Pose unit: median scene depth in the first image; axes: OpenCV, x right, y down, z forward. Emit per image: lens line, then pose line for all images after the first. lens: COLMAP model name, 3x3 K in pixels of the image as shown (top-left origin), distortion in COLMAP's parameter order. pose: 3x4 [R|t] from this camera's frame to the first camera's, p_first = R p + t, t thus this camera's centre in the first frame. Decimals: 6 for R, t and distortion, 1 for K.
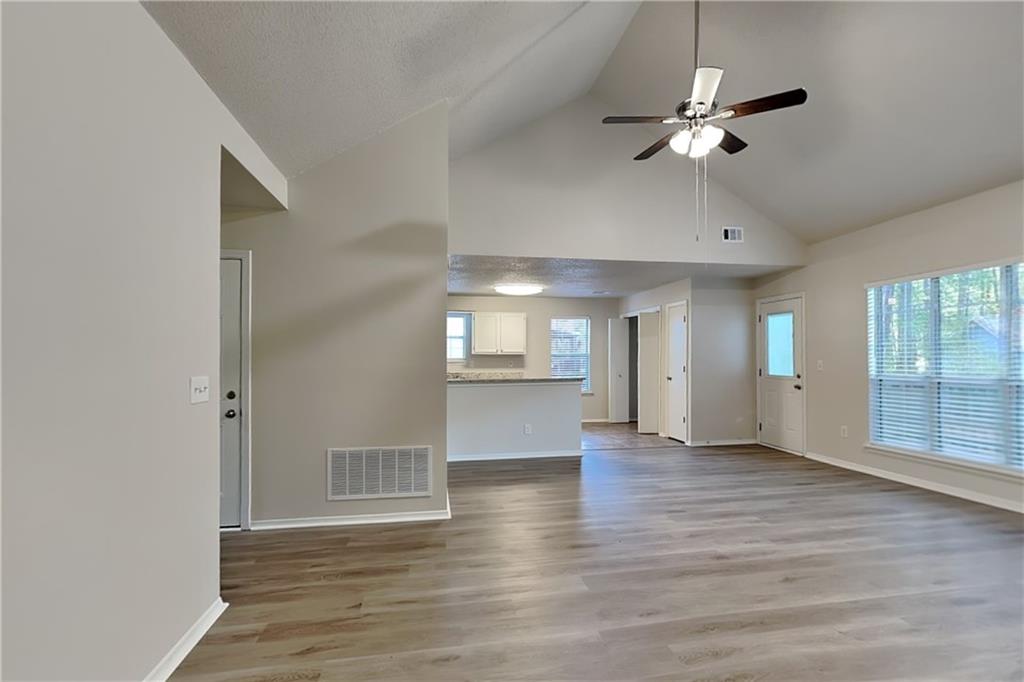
lens RADIAL K [[503.3, 0, 512.0], [0, 503.3, 341.0], [0, 0, 1]] dist [-0.001758, -0.000289]
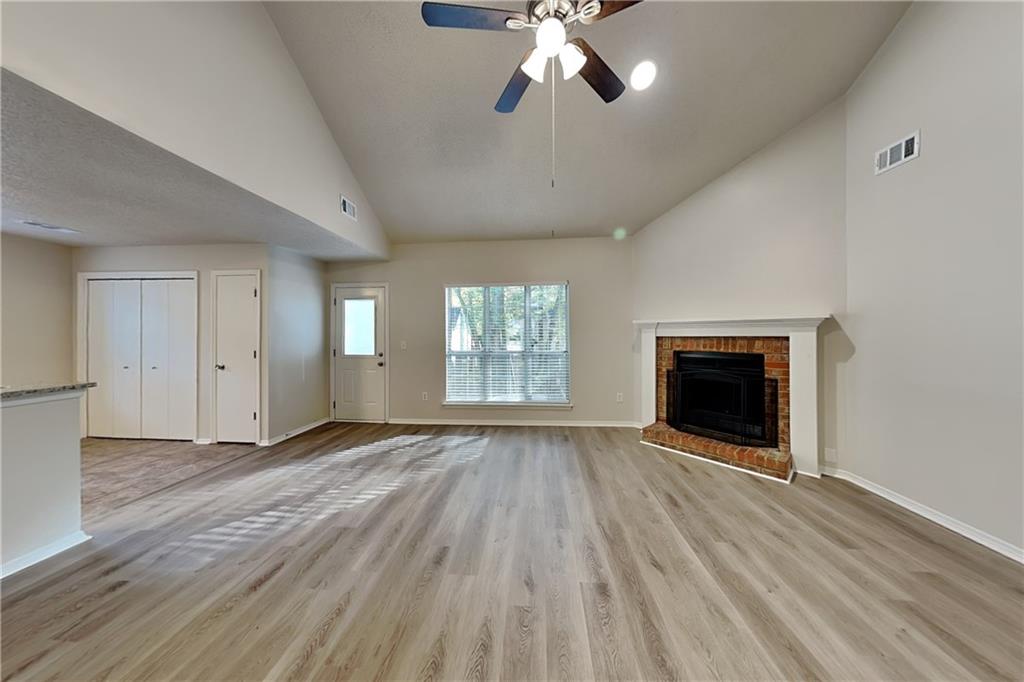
lens RADIAL K [[313.0, 0, 515.7], [0, 313.0, 334.9], [0, 0, 1]] dist [0.000289, 0.000006]
pose [[0.240285, 0.001817, 0.970701, -0.061595], [-0.029603, 0.999547, 0.005456, 0.012297], [-0.970251, -0.030046, 0.240230, 0.587133]]
